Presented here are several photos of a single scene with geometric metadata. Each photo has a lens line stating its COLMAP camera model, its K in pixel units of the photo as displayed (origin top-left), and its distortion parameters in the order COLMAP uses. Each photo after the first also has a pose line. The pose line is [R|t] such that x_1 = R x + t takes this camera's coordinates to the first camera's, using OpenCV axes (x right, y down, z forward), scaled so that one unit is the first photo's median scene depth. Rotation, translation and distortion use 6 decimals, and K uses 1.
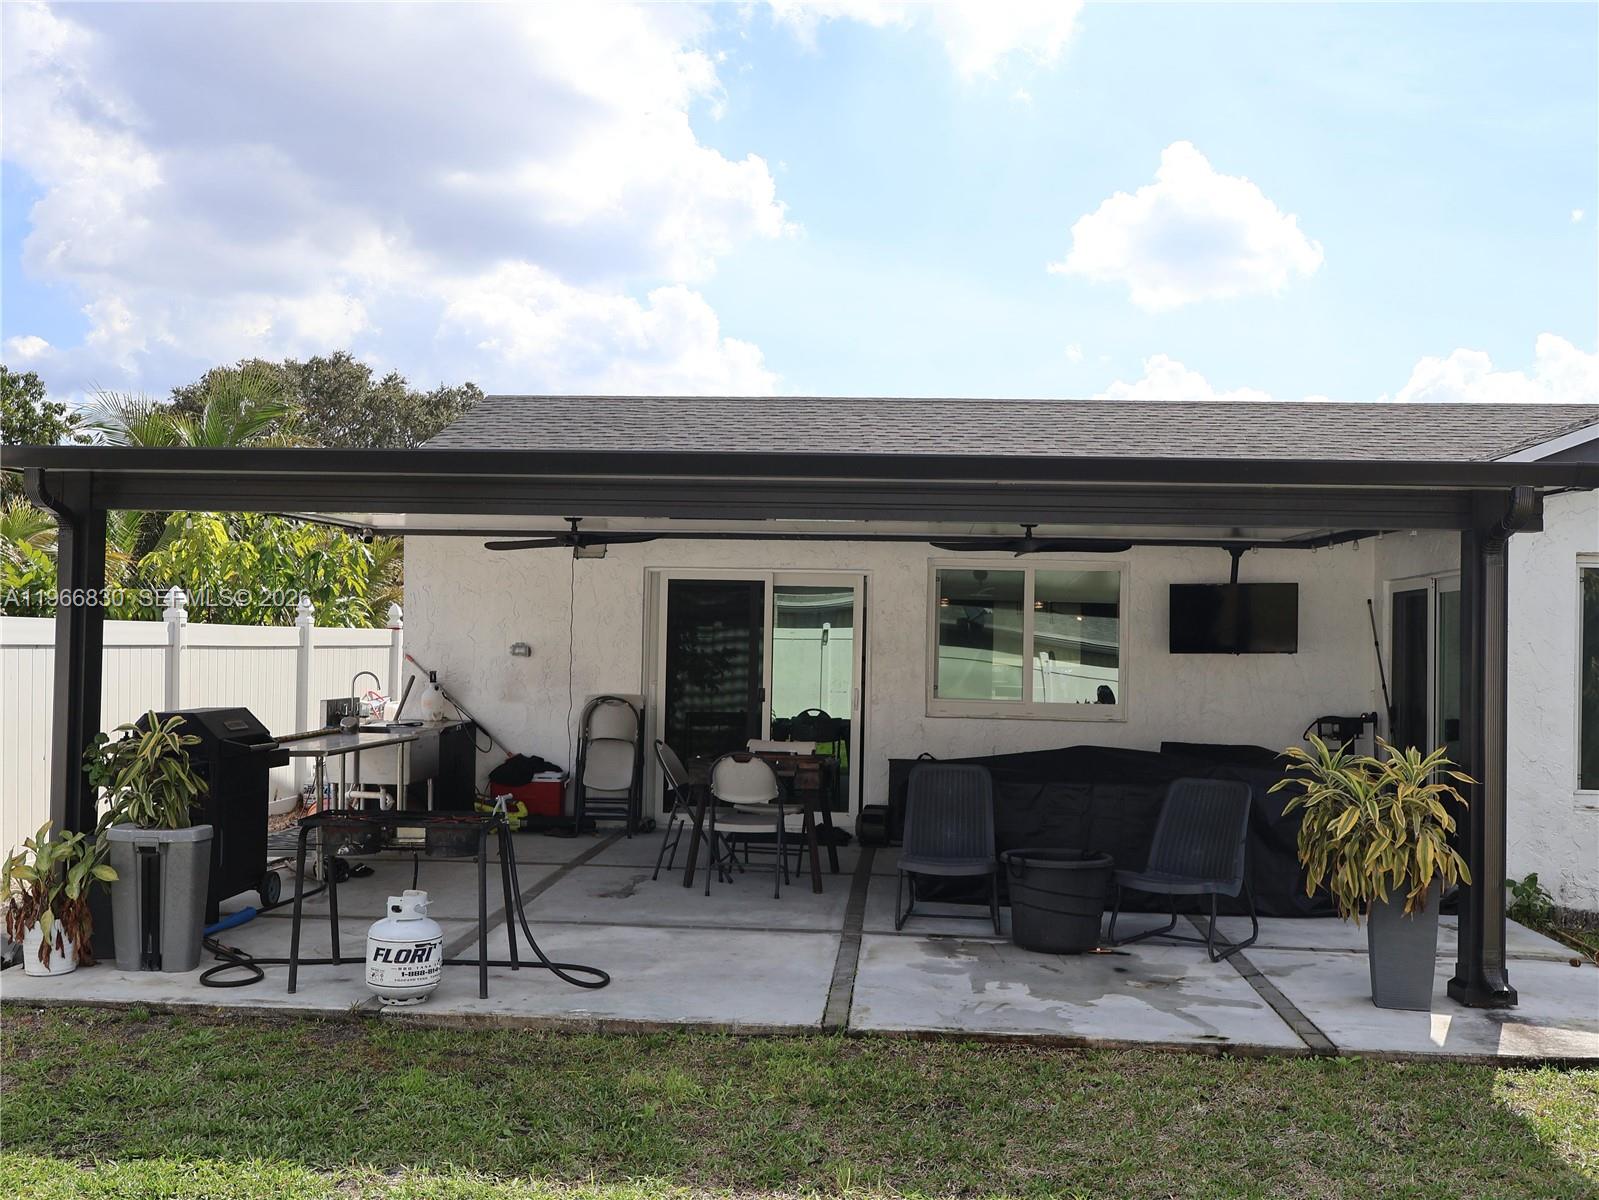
lens RADIAL K [[1507.1, 0, 799.5], [0, 1507.1, 600.0], [0, 0, 1]] dist [0.001823, 0.005201]
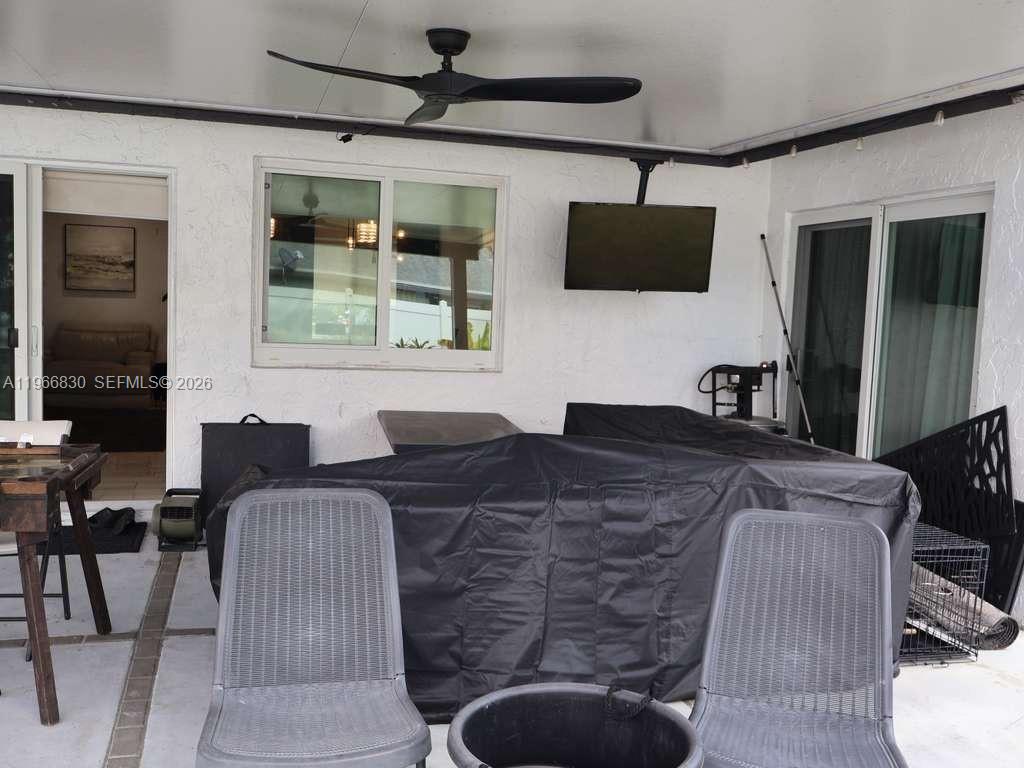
lens RADIAL K [[956.9, 0, 512.0], [0, 956.9, 384.0], [0, 0, 1]] dist [0.000708, 0.001277]
pose [[0.936321, -0.013567, 0.350882, 0.039638], [-0.030412, 0.992366, 0.119523, 0.025606], [-0.349825, -0.122583, 0.928760, 0.537965]]
